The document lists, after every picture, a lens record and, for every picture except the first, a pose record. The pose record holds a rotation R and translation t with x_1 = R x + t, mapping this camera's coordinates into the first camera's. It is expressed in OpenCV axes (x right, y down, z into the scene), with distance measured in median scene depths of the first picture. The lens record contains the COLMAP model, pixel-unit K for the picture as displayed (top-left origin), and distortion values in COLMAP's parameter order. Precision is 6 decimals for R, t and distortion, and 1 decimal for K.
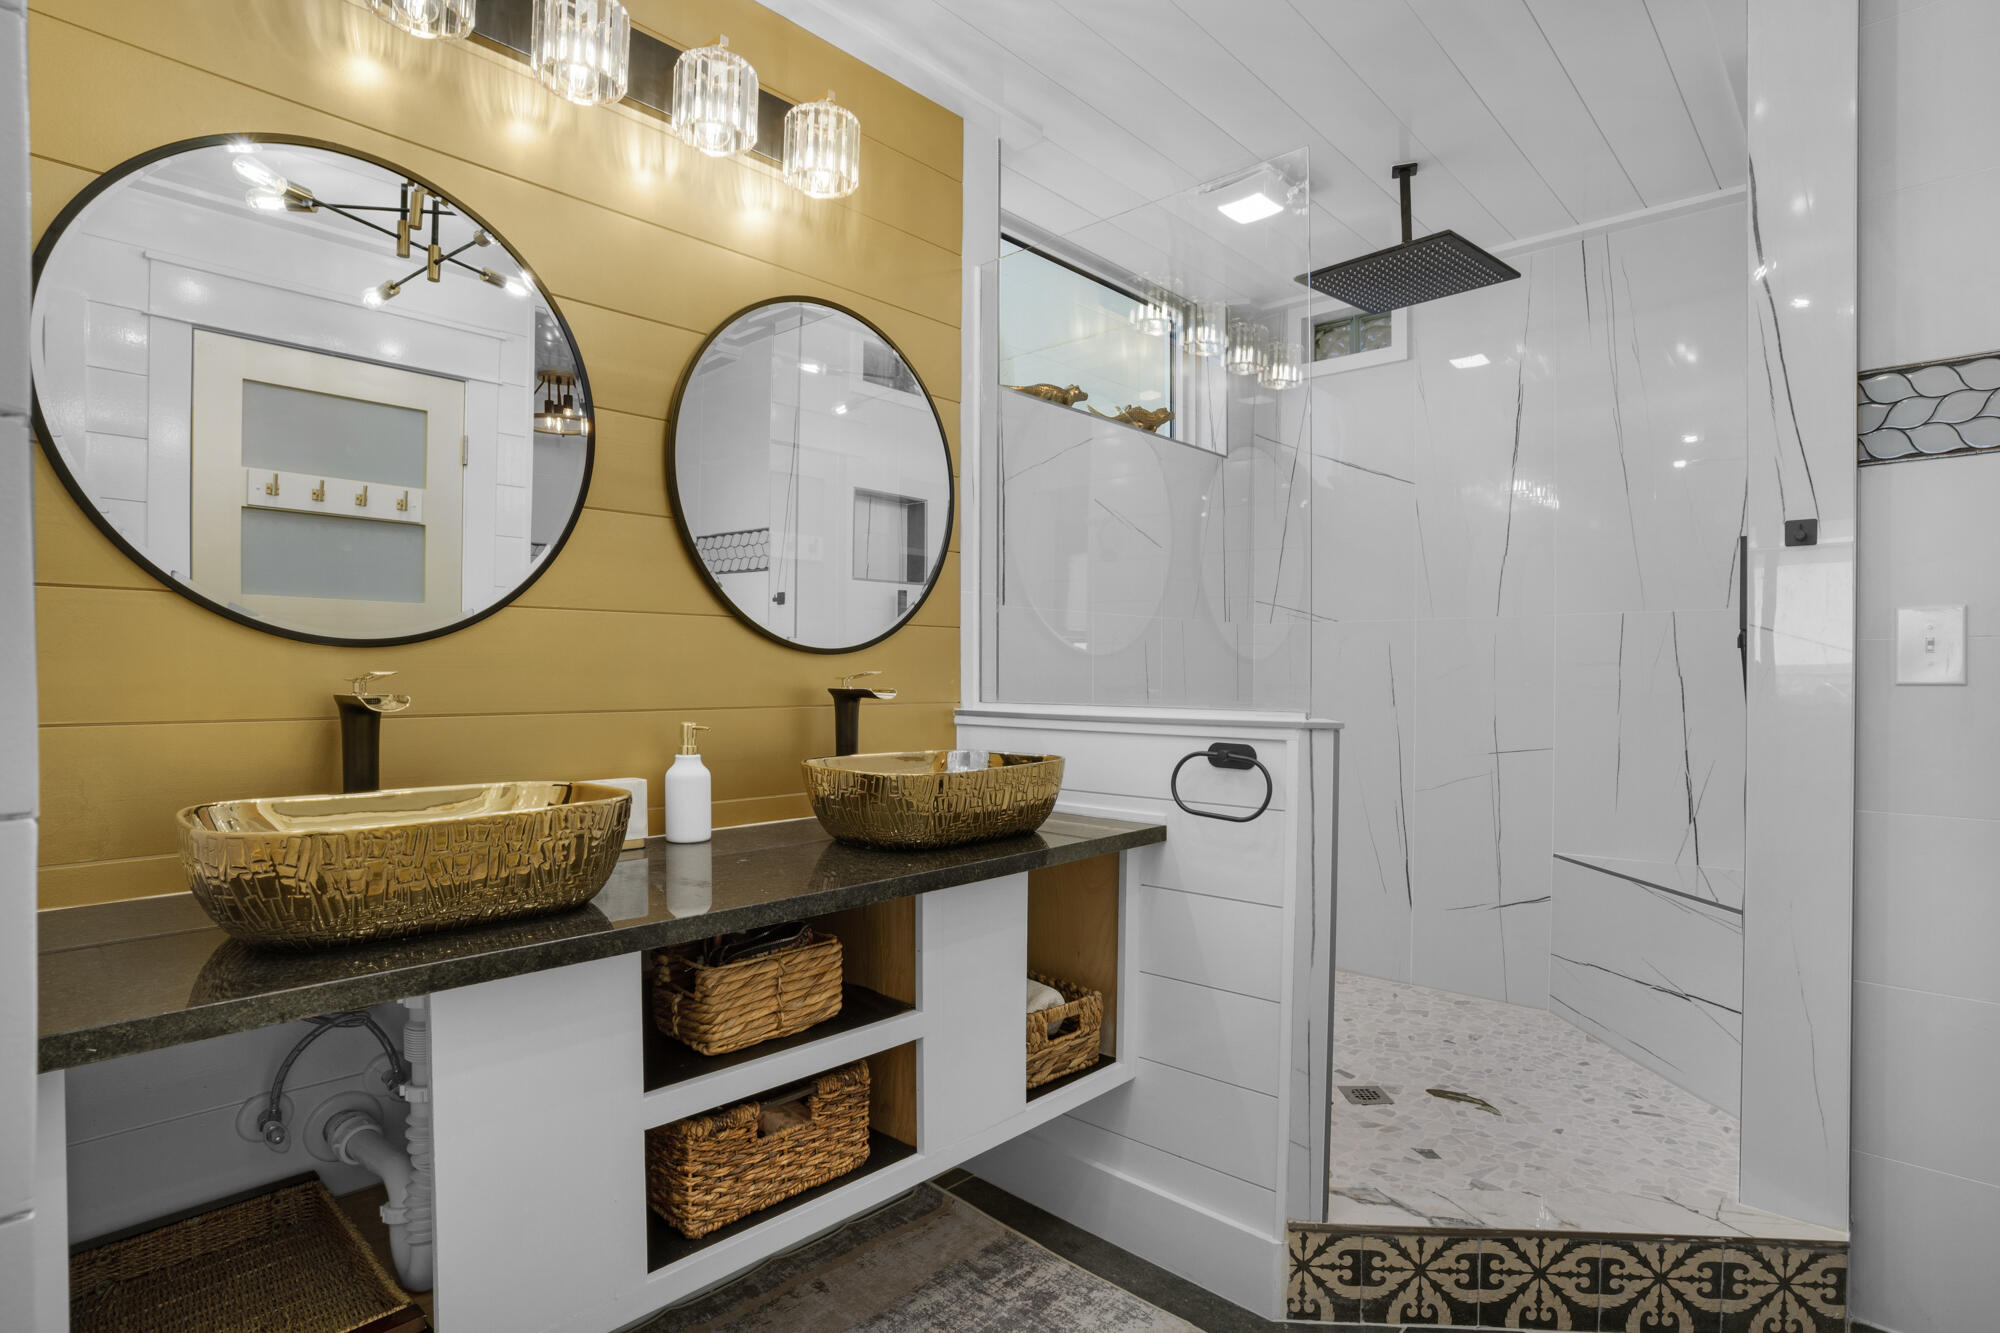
lens RADIAL K [[1024.1, 0, 997.5], [0, 1024.1, 670.0], [0, 0, 1]] dist [-0.072553, 0.037392]
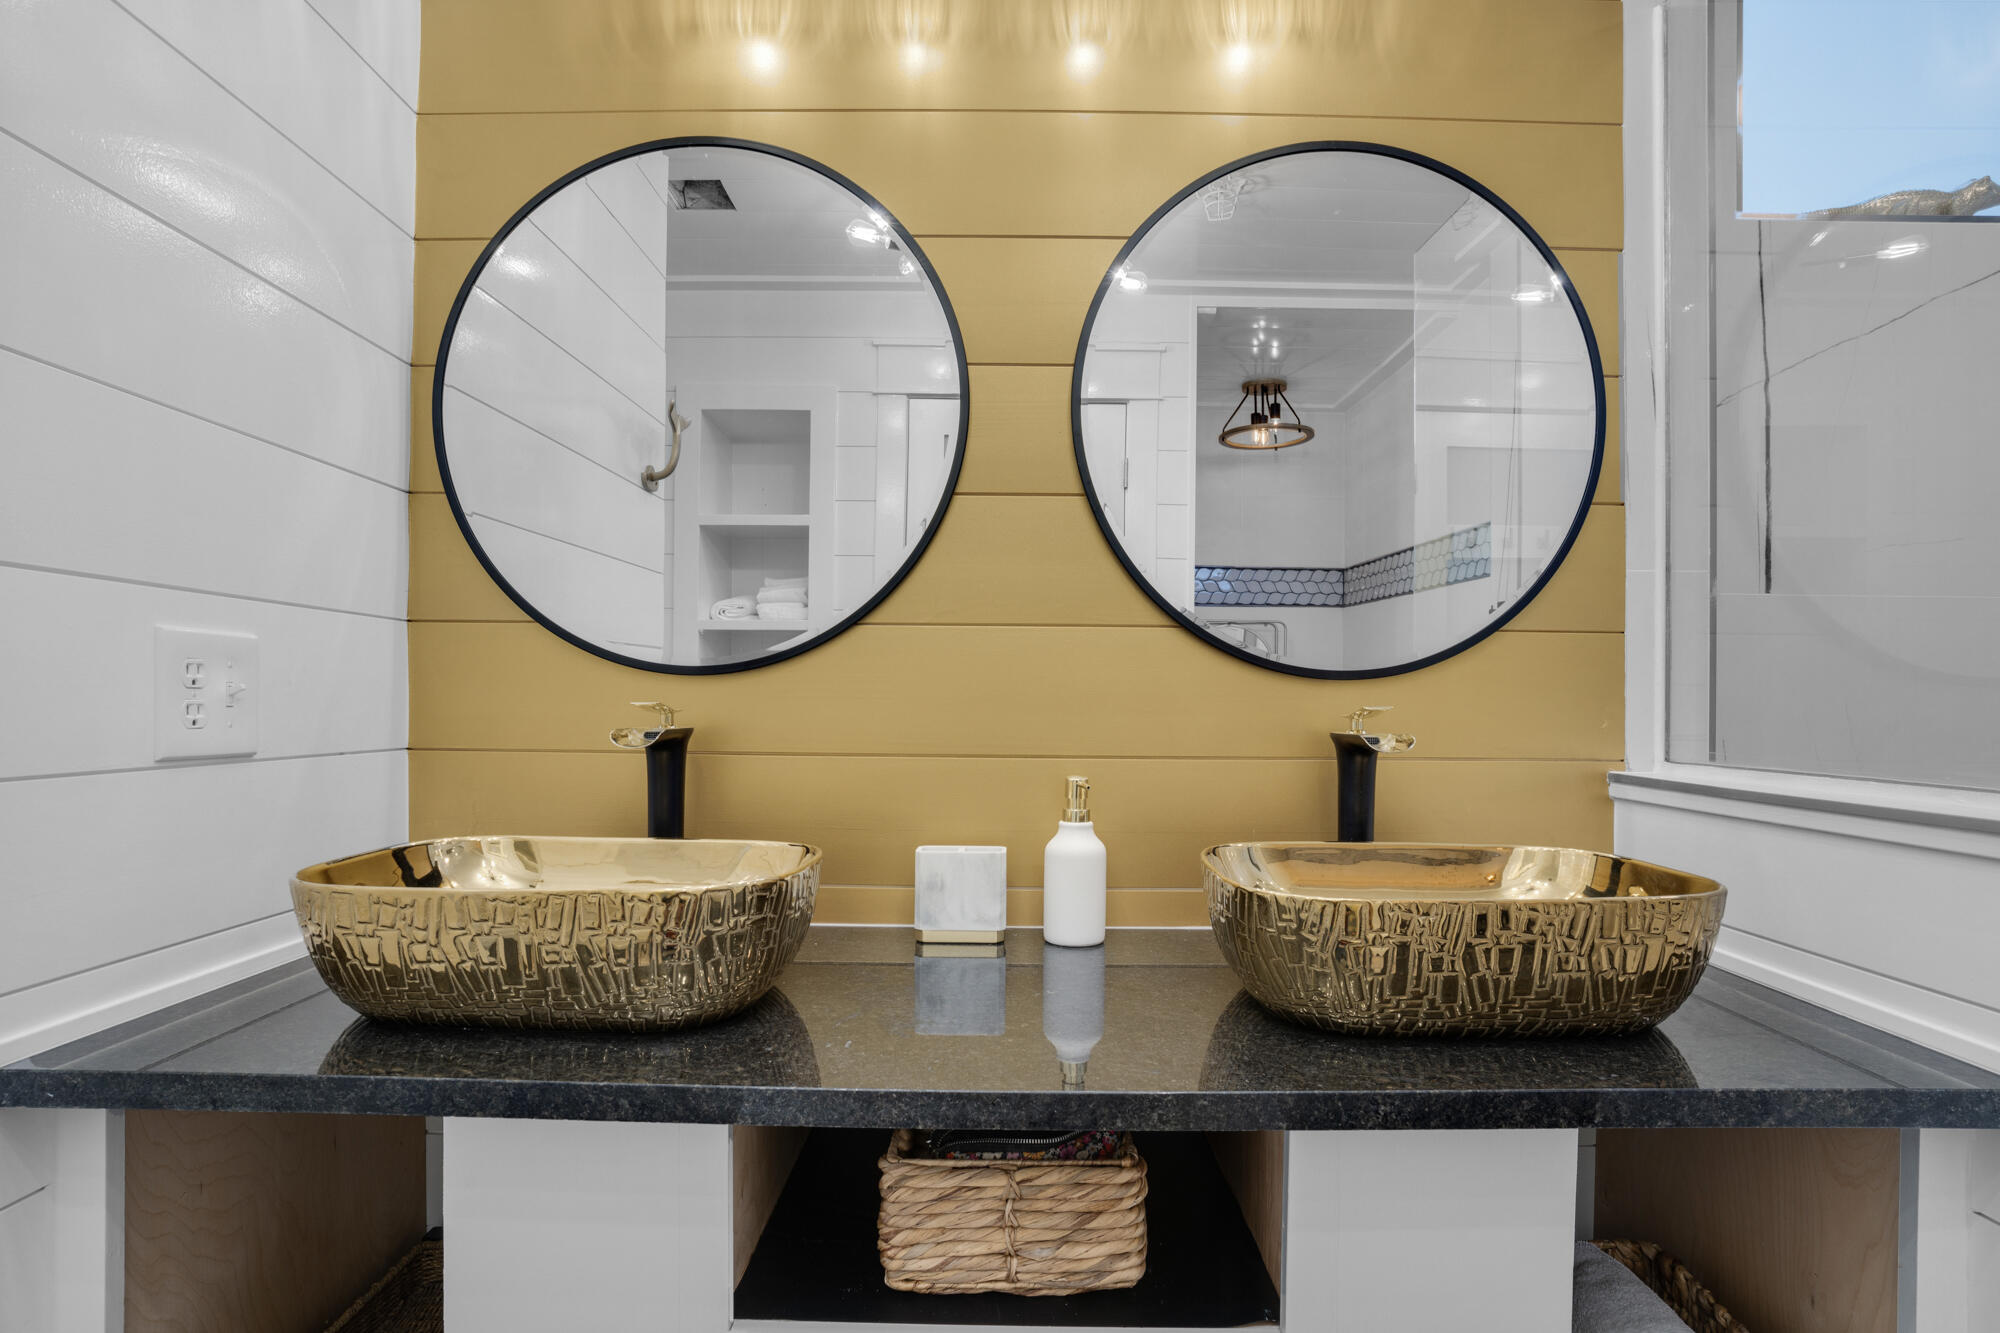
lens RADIAL K [[1023.0, 0, 1002.2], [0, 1023.0, 710.8], [0, 0, 1]] dist [-0.076332, 0.037168]
pose [[0.683168, 0.007933, -0.730218, 0.213169], [-0.005269, 0.999969, 0.005934, 0.002236], [0.730242, -0.000206, 0.683189, 0.548359]]
